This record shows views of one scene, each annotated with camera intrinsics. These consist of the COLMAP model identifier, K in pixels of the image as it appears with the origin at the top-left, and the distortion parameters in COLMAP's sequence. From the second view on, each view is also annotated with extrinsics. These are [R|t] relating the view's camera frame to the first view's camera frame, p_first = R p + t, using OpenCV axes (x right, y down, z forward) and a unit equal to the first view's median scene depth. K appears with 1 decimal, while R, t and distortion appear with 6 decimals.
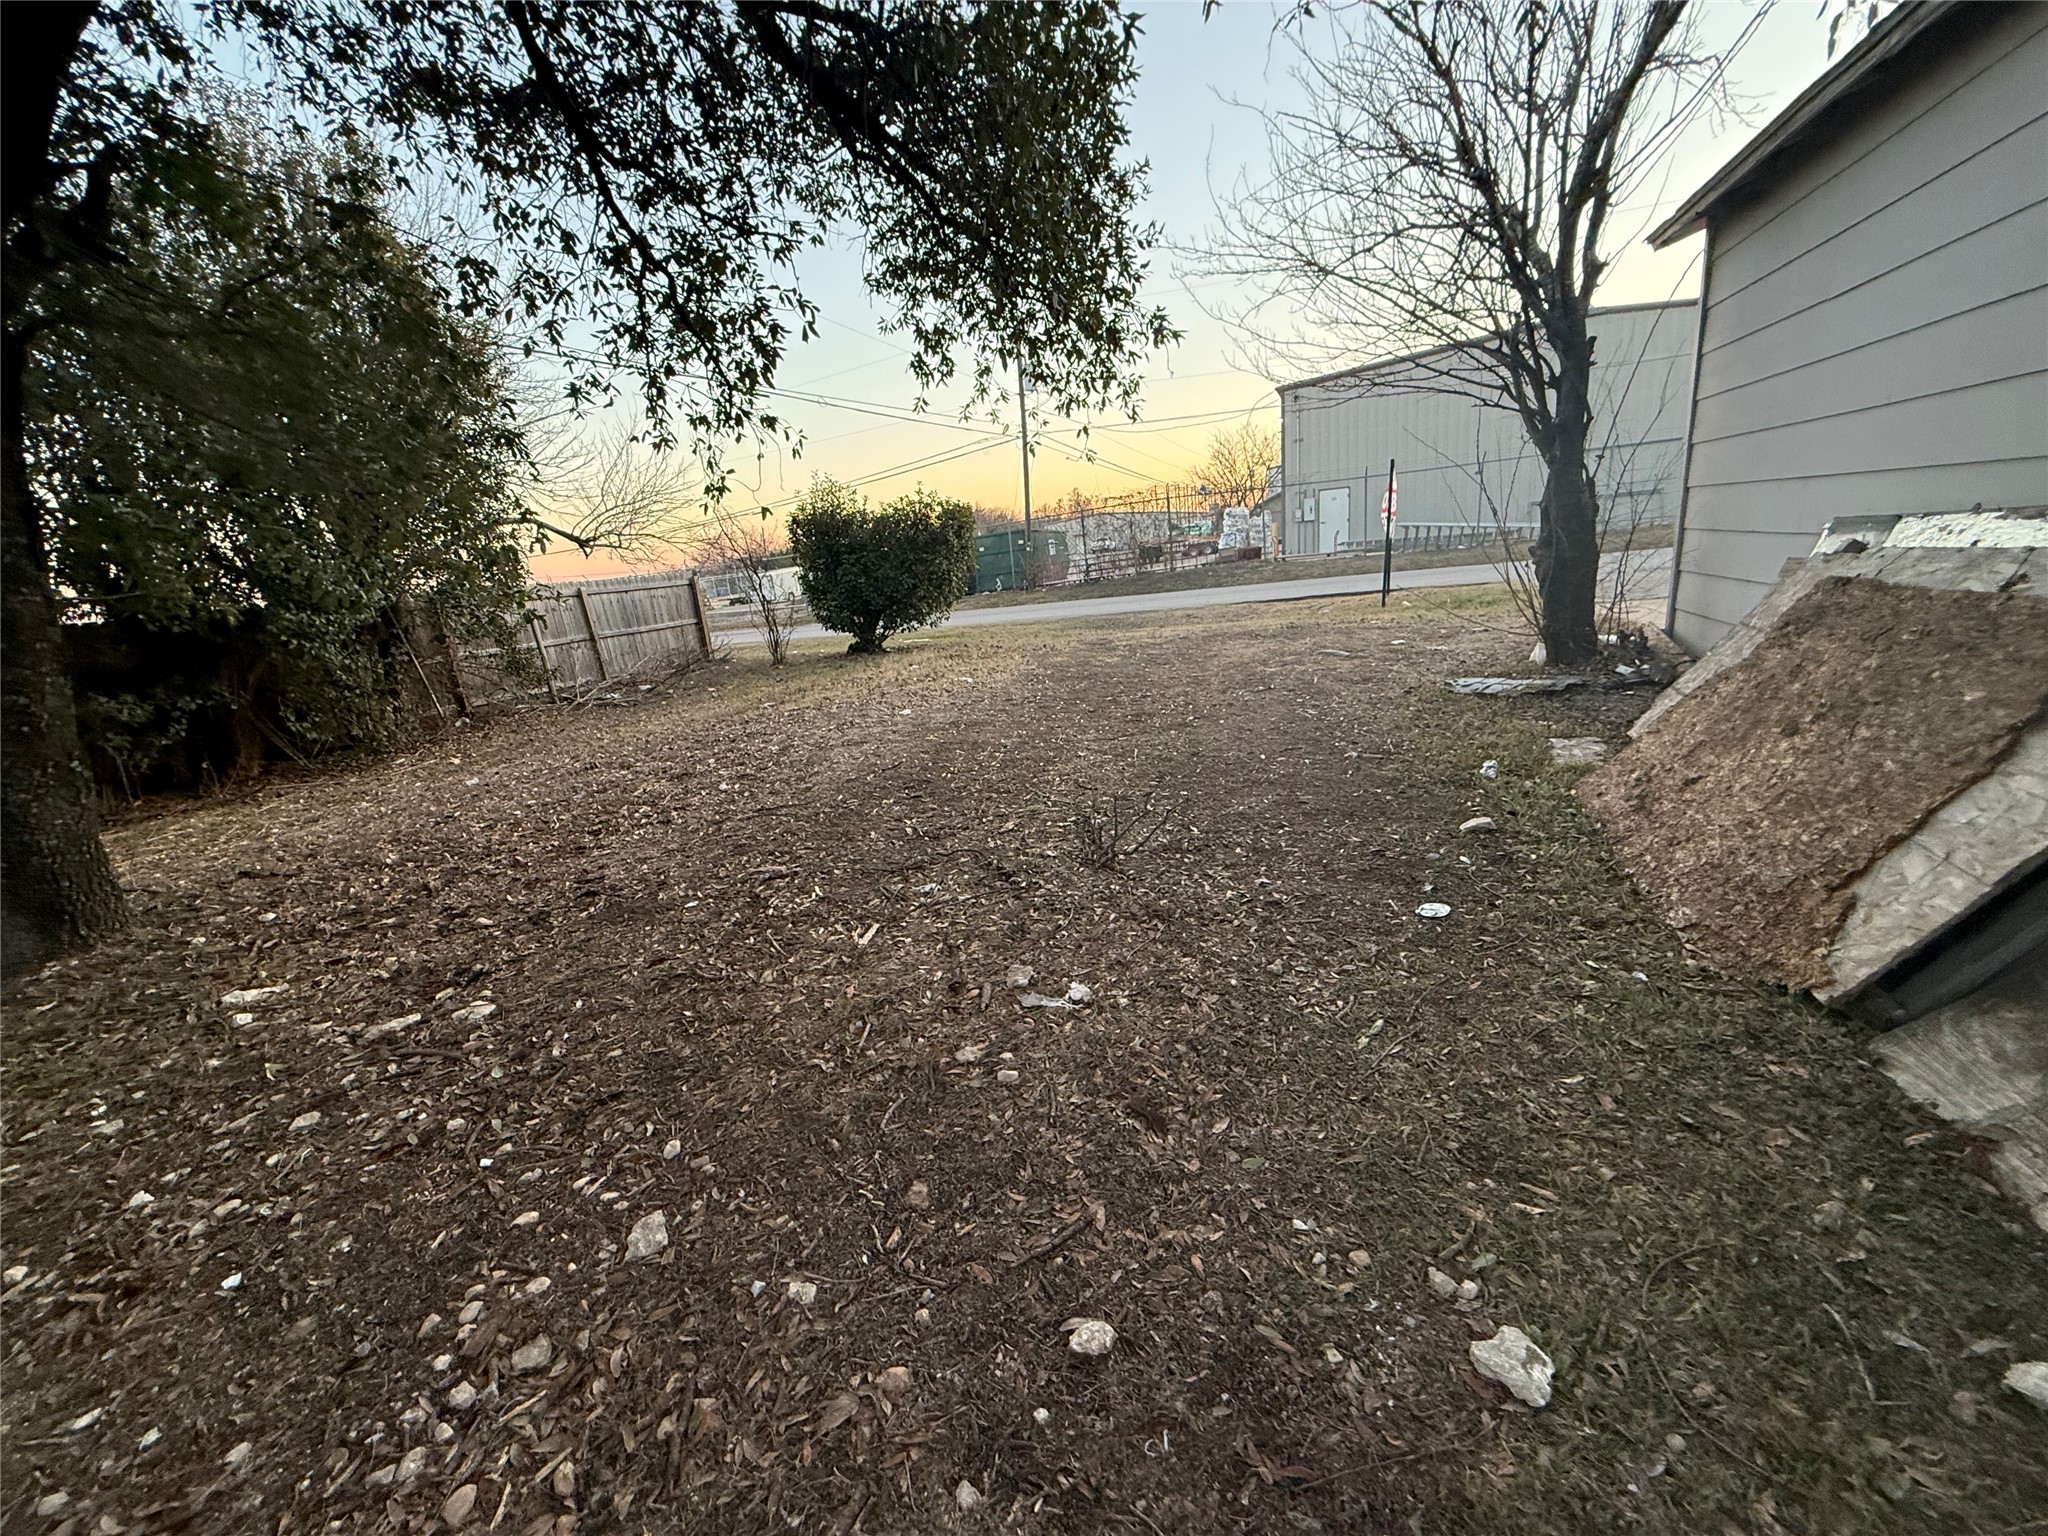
lens RADIAL K [[814.6, 0, 1018.9], [0, 814.6, 769.9], [0, 0, 1]] dist [-0.000332, -0.000148]
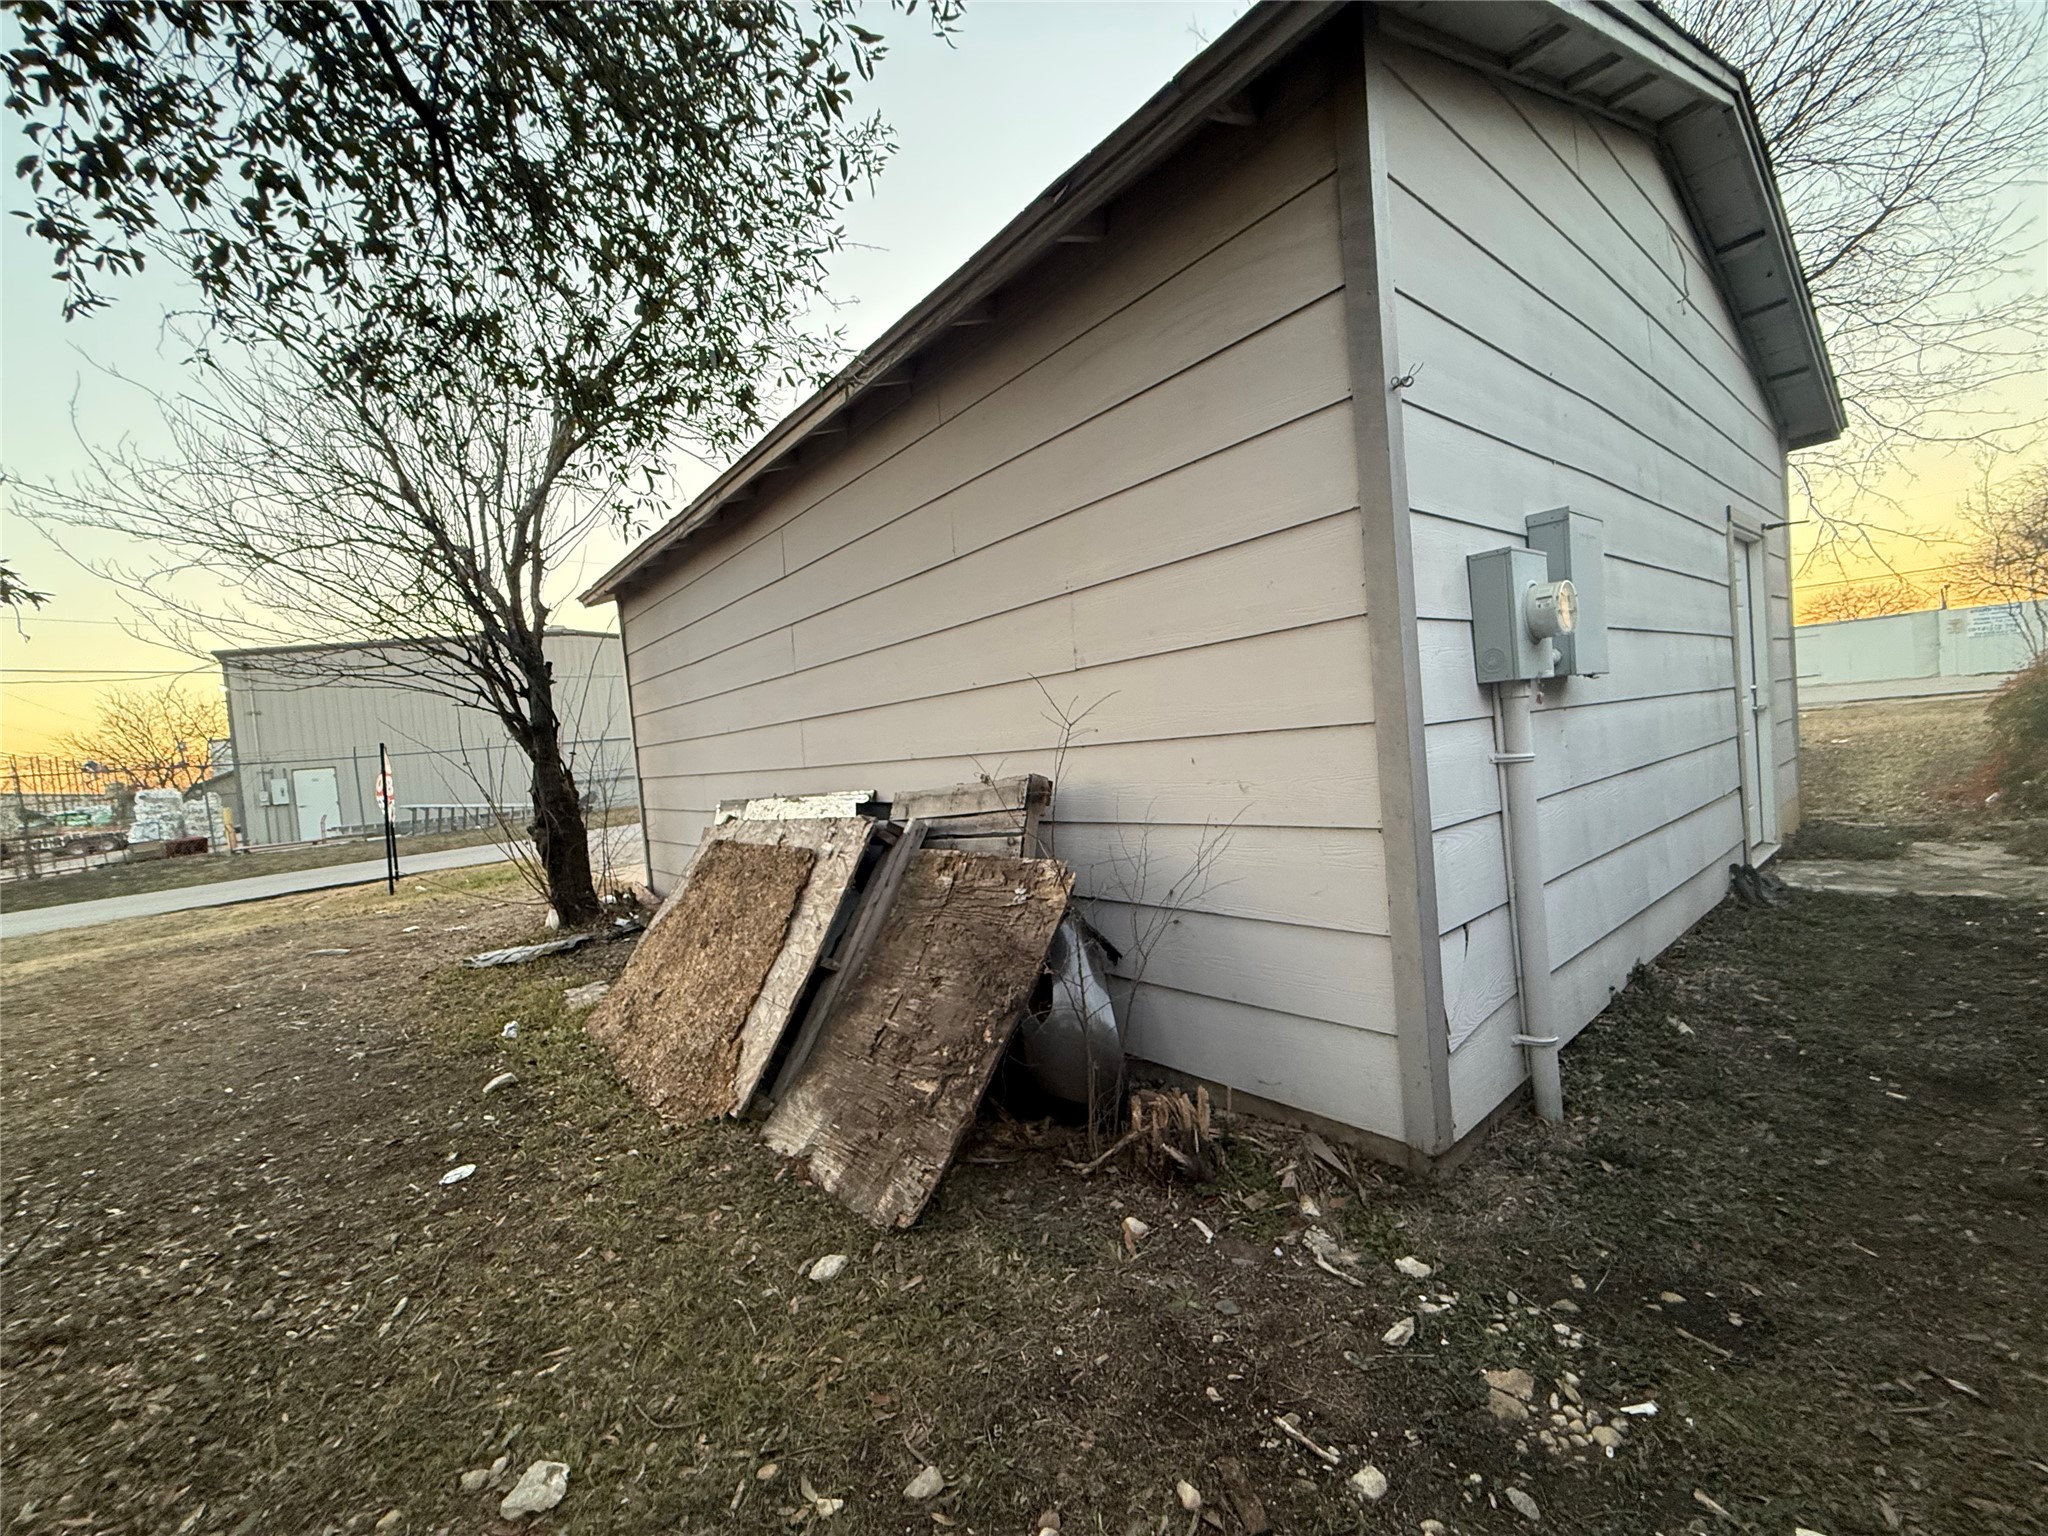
lens RADIAL K [[814.6, 0, 1018.9], [0, 814.6, 769.9], [0, 0, 1]] dist [-0.000332, -0.000148]
pose [[0.487035, 0.016555, 0.873226, -0.037940], [0.269347, 0.948240, -0.168203, 0.035030], [-0.830812, 0.317121, 0.457367, -0.155733]]
